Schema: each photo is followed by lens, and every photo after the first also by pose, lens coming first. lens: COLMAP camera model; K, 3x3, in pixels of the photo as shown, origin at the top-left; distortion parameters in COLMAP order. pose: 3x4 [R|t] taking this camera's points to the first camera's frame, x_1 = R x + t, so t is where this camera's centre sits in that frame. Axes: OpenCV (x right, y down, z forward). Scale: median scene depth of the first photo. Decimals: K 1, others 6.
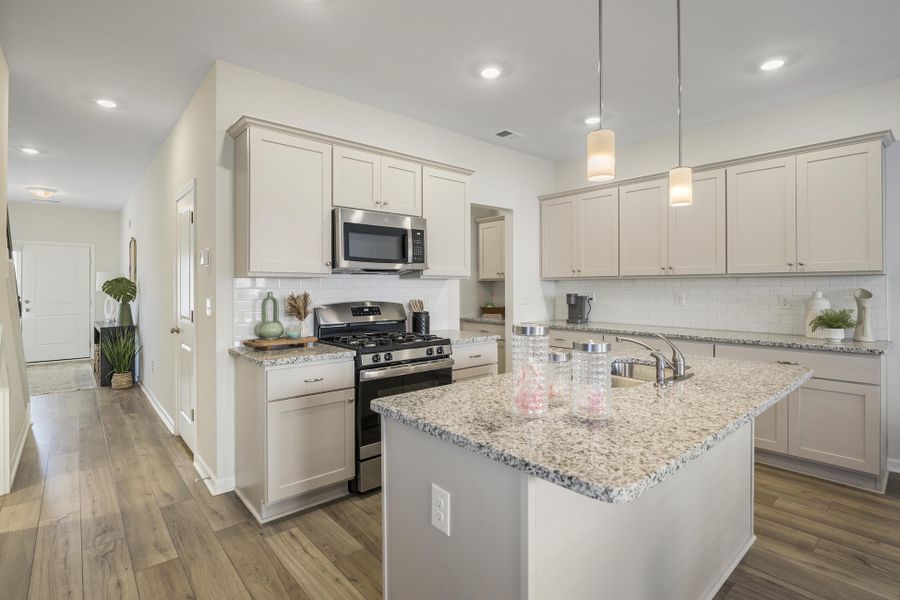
lens RADIAL K [[425.1, 0, 431.4], [0, 425.1, 287.8], [0, 0, 1]] dist [-0.004204, 0.000153]
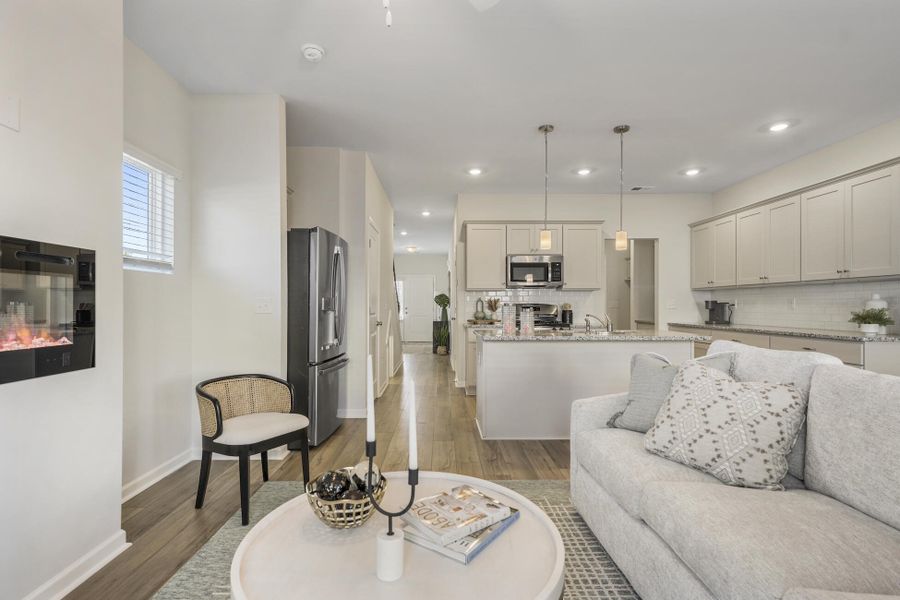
lens RADIAL K [[425.1, 0, 450.0], [0, 425.1, 306.0], [0, 0, 1]] dist [-0.004204, 0.000153]
pose [[0.775983, 0.002428, -0.630749, 0.707789], [-0.002082, 0.999997, 0.001288, 0.041164], [0.630750, 0.000314, 0.775986, -0.619502]]
